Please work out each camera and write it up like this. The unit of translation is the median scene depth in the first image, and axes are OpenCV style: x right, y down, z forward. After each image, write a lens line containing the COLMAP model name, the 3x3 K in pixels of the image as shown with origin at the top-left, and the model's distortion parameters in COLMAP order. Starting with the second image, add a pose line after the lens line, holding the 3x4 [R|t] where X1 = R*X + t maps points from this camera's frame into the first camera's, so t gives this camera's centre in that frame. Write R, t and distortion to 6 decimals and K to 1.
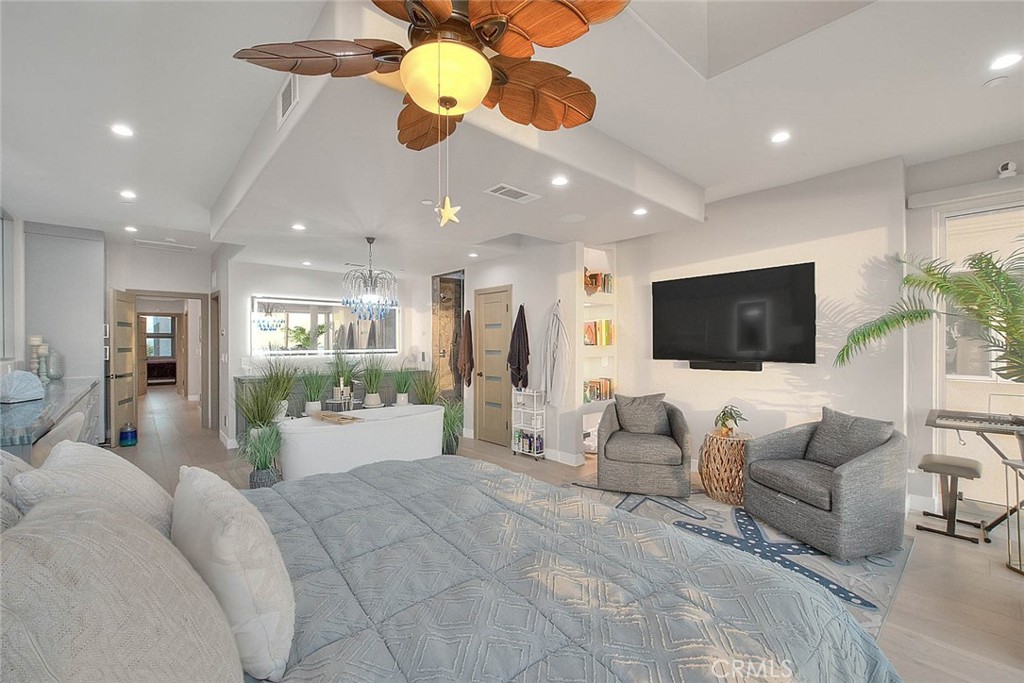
lens RADIAL K [[416.5, 0, 513.4], [0, 416.5, 342.7], [0, 0, 1]] dist [-0.003351, -0.000986]
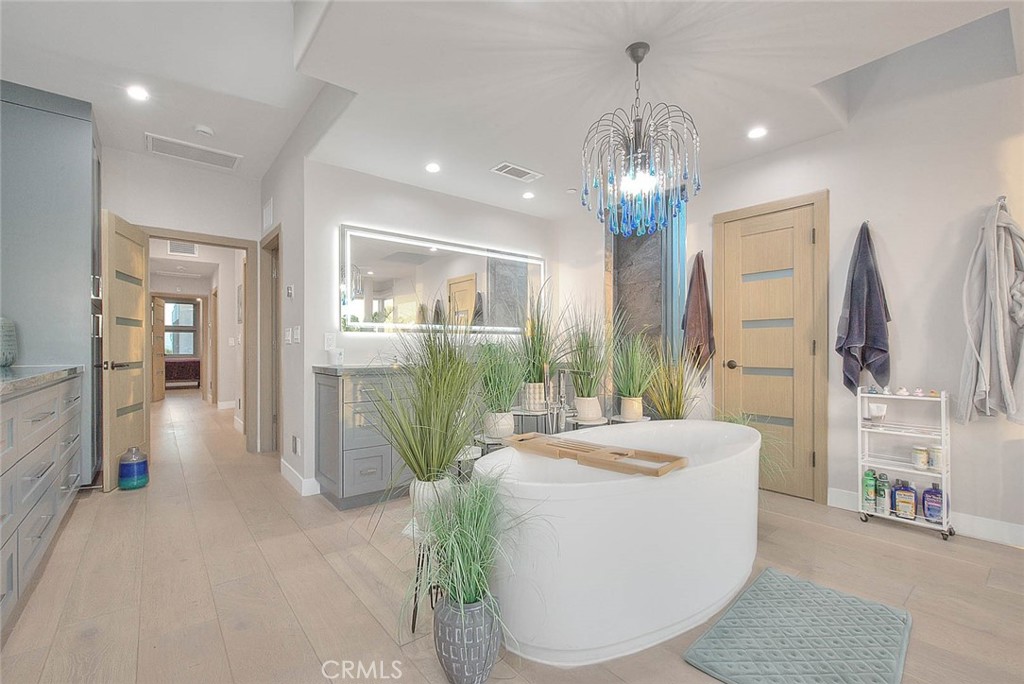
lens RADIAL K [[445.4, 0, 510.2], [0, 445.4, 346.3], [0, 0, 1]] dist [-0.003535, -0.000385]
pose [[0.998033, -0.003182, -0.062616, -0.477222], [0.002859, 0.999982, -0.005241, 0.075326], [0.062631, 0.005052, 0.998024, 0.541869]]
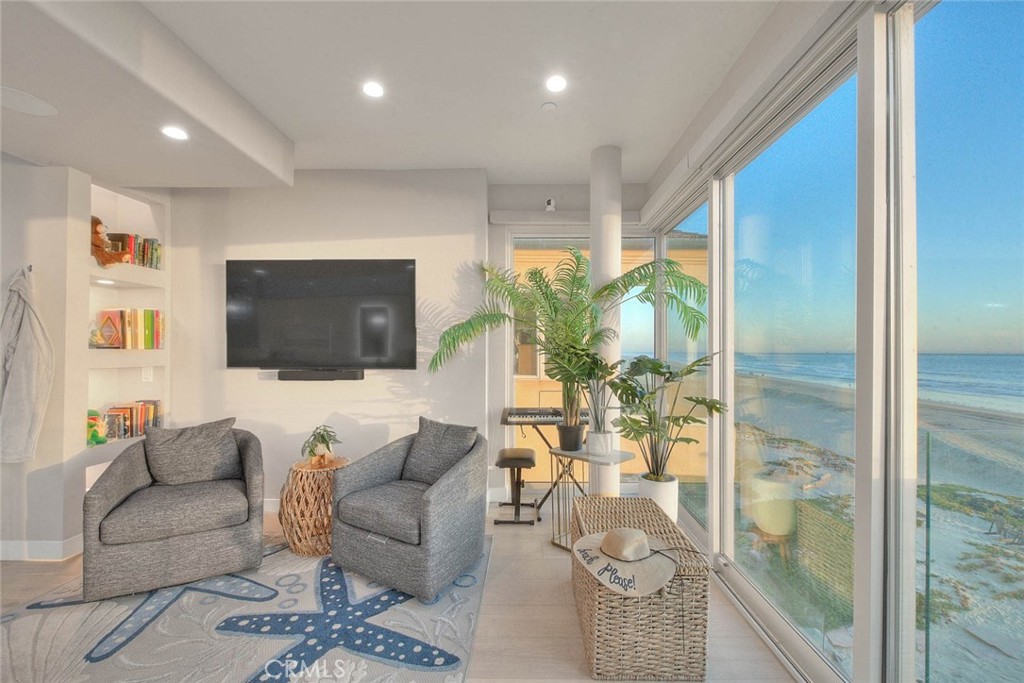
lens RADIAL K [[416.5, 0, 513.4], [0, 416.5, 342.7], [0, 0, 1]] dist [-0.003351, -0.000986]
pose [[0.687198, 0.016782, 0.726277, 0.196975], [-0.003560, 0.999799, -0.019733, 0.008821], [-0.726462, 0.010975, 0.687119, 0.199003]]
